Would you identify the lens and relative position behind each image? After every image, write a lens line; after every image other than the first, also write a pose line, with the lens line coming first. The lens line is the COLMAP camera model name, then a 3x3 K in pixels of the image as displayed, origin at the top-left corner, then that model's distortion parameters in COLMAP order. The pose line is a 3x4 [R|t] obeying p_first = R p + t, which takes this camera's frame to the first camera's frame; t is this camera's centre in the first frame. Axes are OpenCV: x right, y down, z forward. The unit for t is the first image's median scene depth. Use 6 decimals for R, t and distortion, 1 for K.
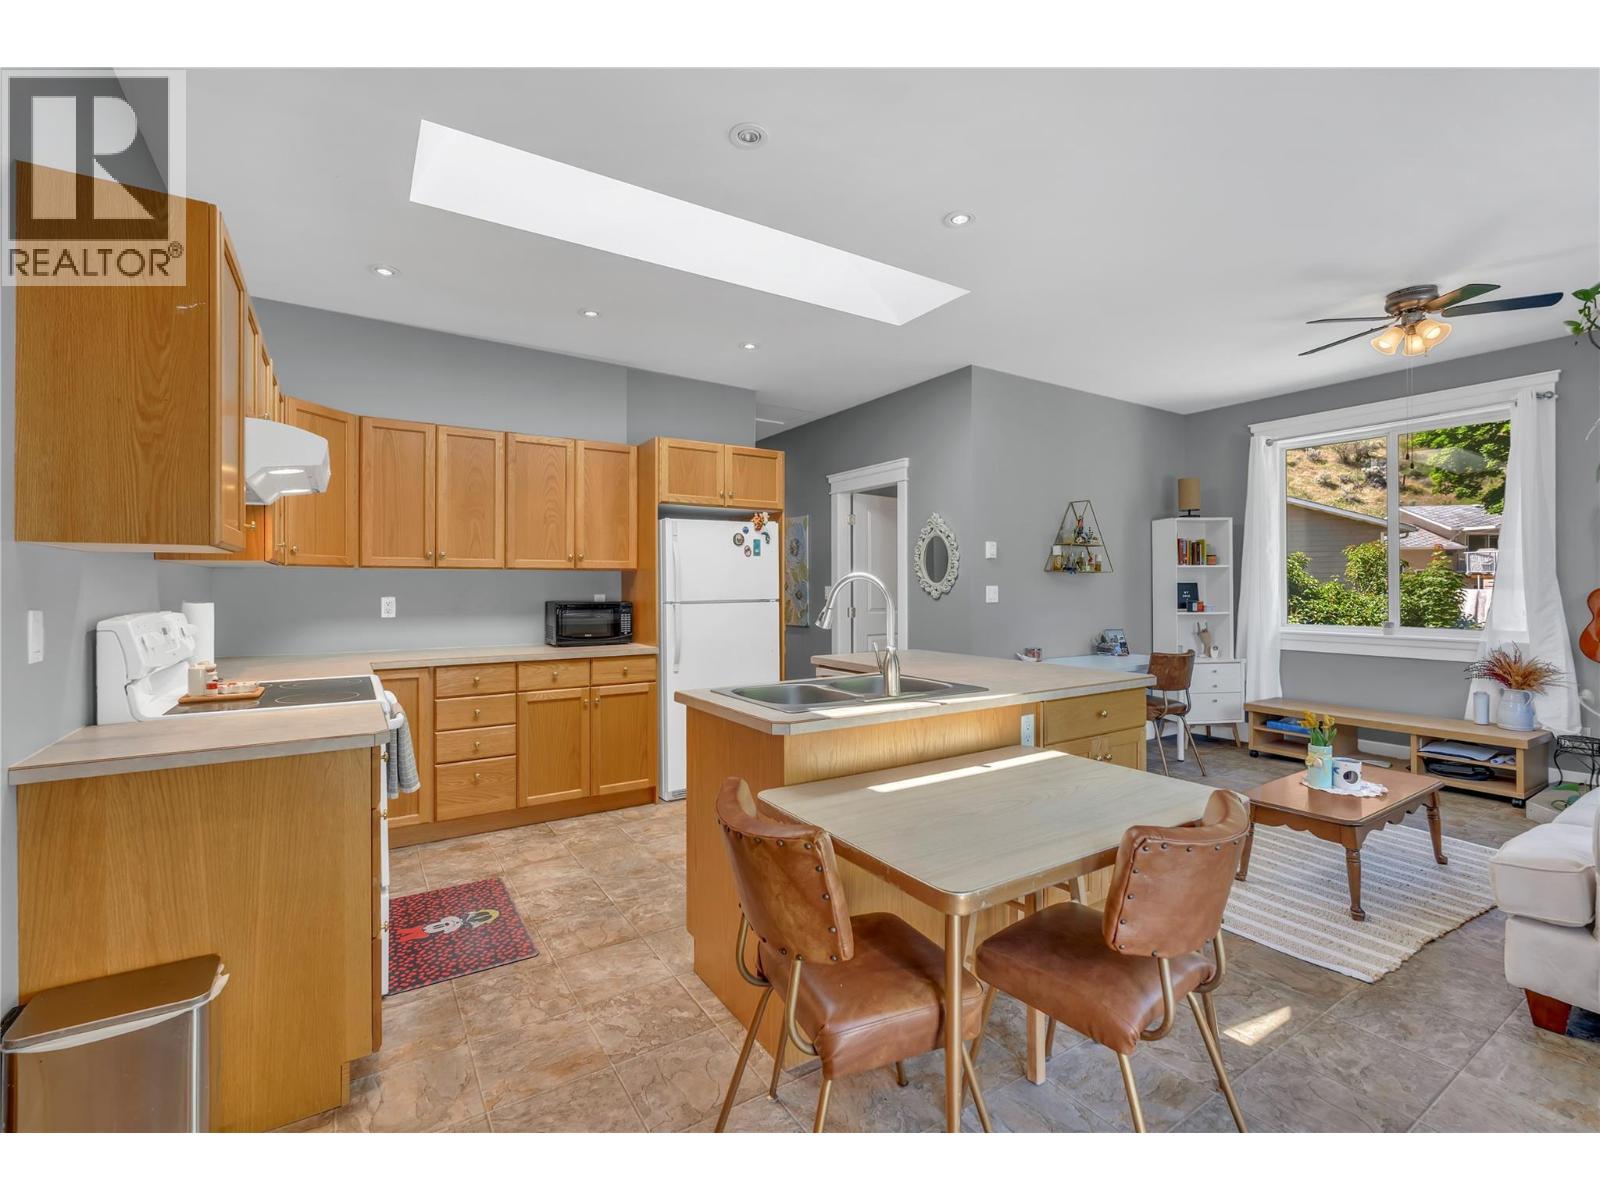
lens RADIAL K [[695.8, 0, 807.6], [0, 695.8, 600.6], [0, 0, 1]] dist [-0.002863, -0.000175]
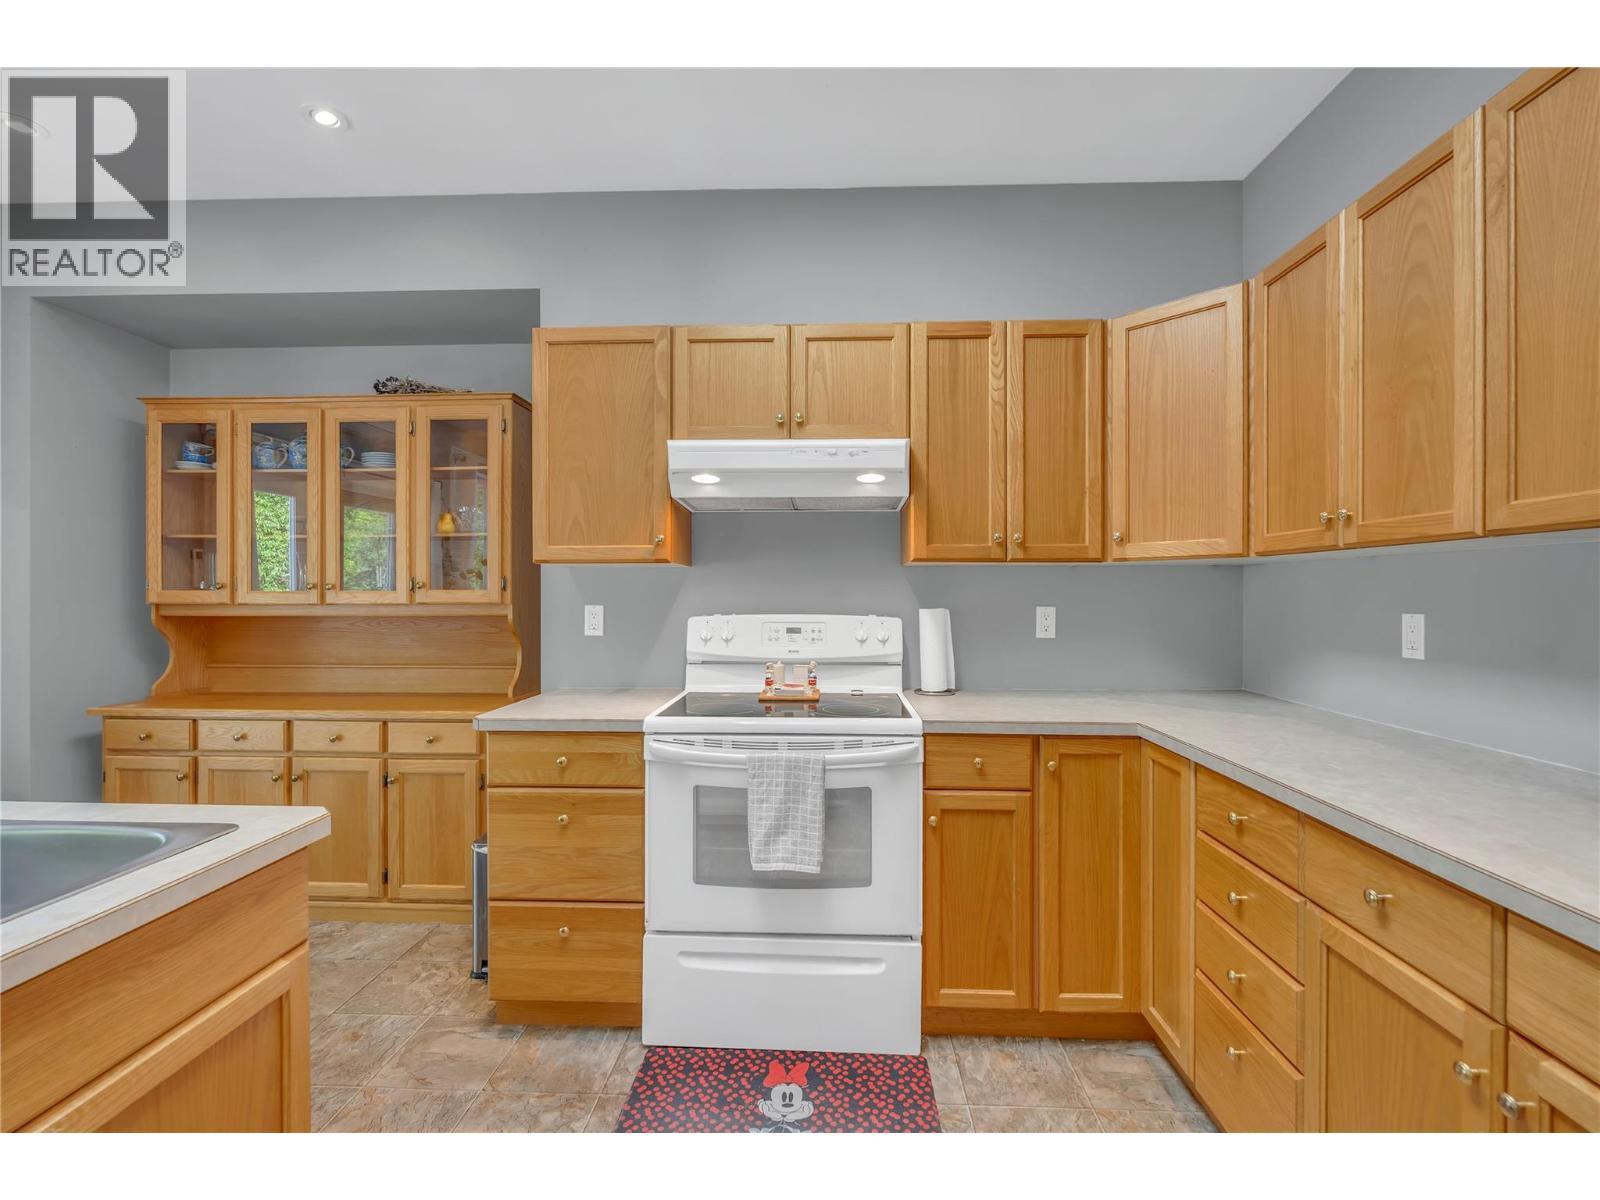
lens RADIAL K [[712.8, 0, 806.9], [0, 712.8, 597.5], [0, 0, 1]] dist [-0.004539, 0.000089]
pose [[-0.581270, 0.006006, -0.813688, 0.011302], [-0.015138, 0.999720, 0.018193, -0.020066], [0.813570, 0.022893, -0.581016, 1.020735]]
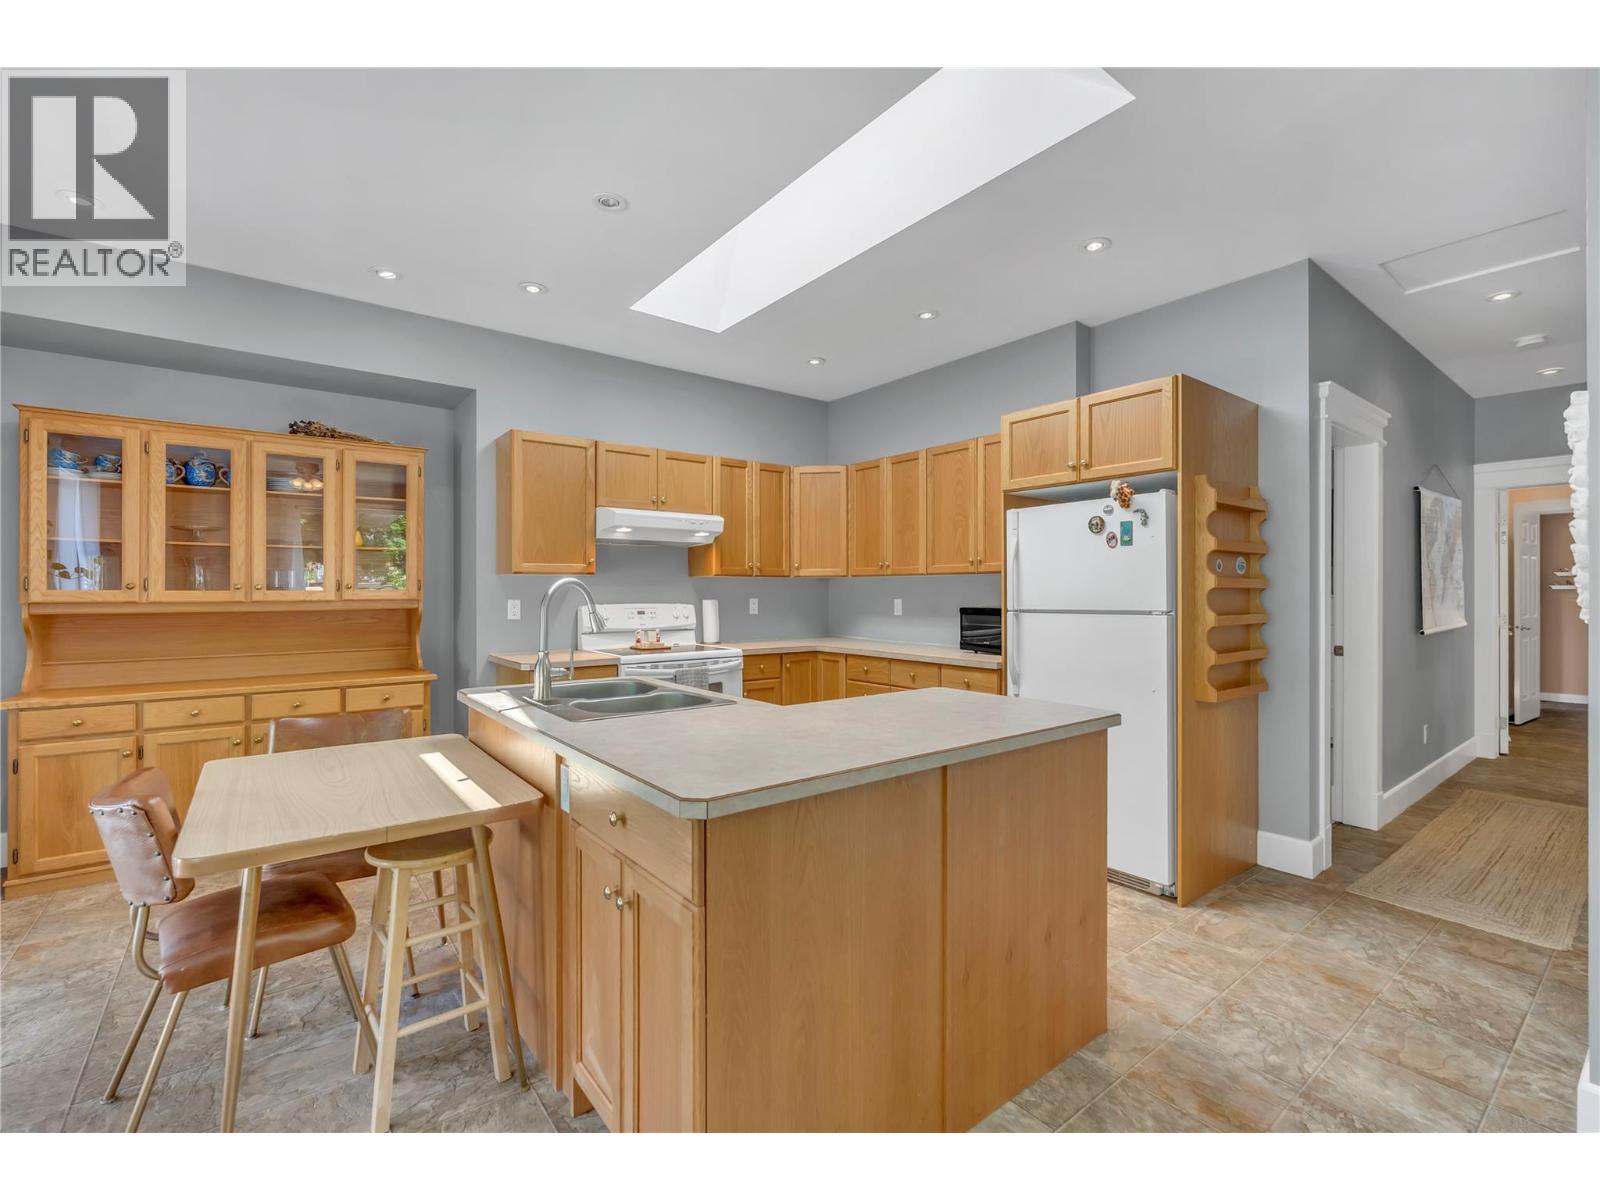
lens RADIAL K [[704.8, 0, 808.1], [0, 704.8, 599.3], [0, 0, 1]] dist [-0.003240, -0.000171]
pose [[0.083051, 0.014001, -0.996447, 0.712801], [-0.018629, 0.999748, 0.012494, -0.019016], [0.996371, 0.017525, 0.083291, 0.787148]]
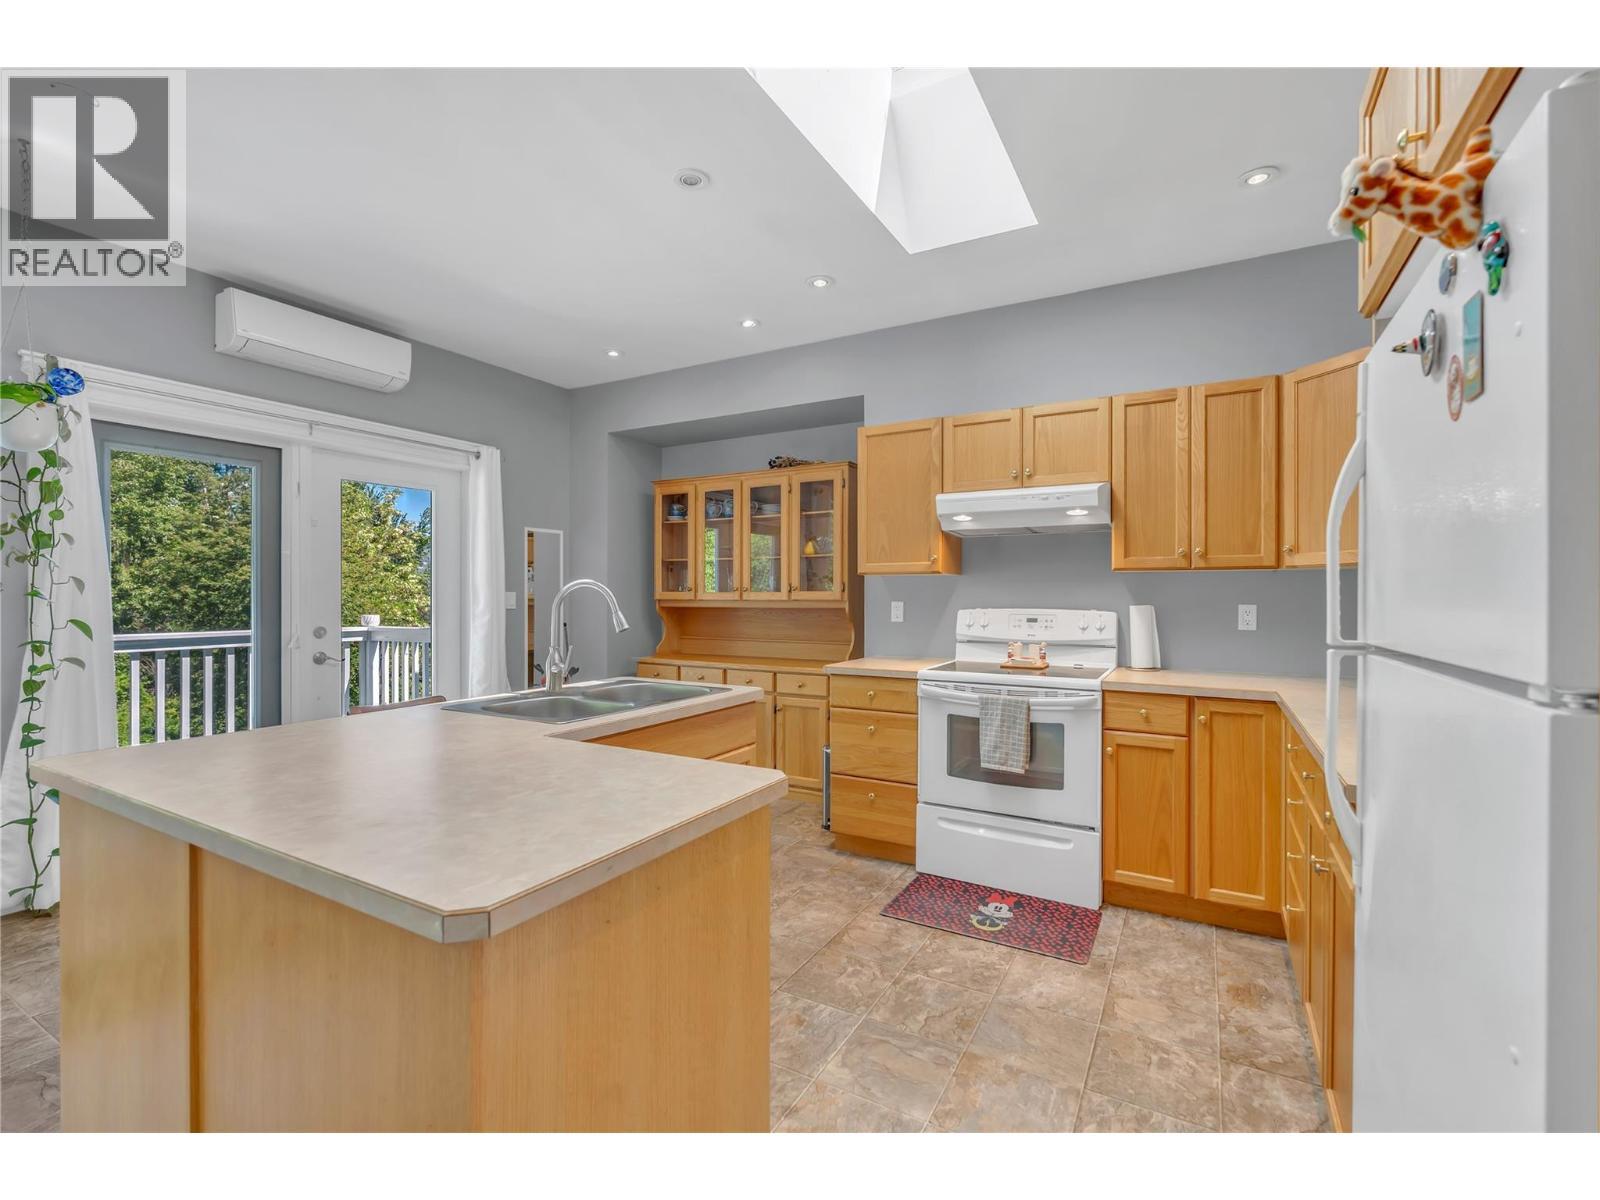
lens RADIAL K [[704.8, 0, 808.1], [0, 704.8, 599.3], [0, 0, 1]] dist [-0.003240, -0.000171]
pose [[-0.886715, 0.004648, -0.462294, 0.169707], [-0.008154, 0.999637, 0.025692, -0.025750], [0.462245, 0.026551, -0.886354, 1.322200]]
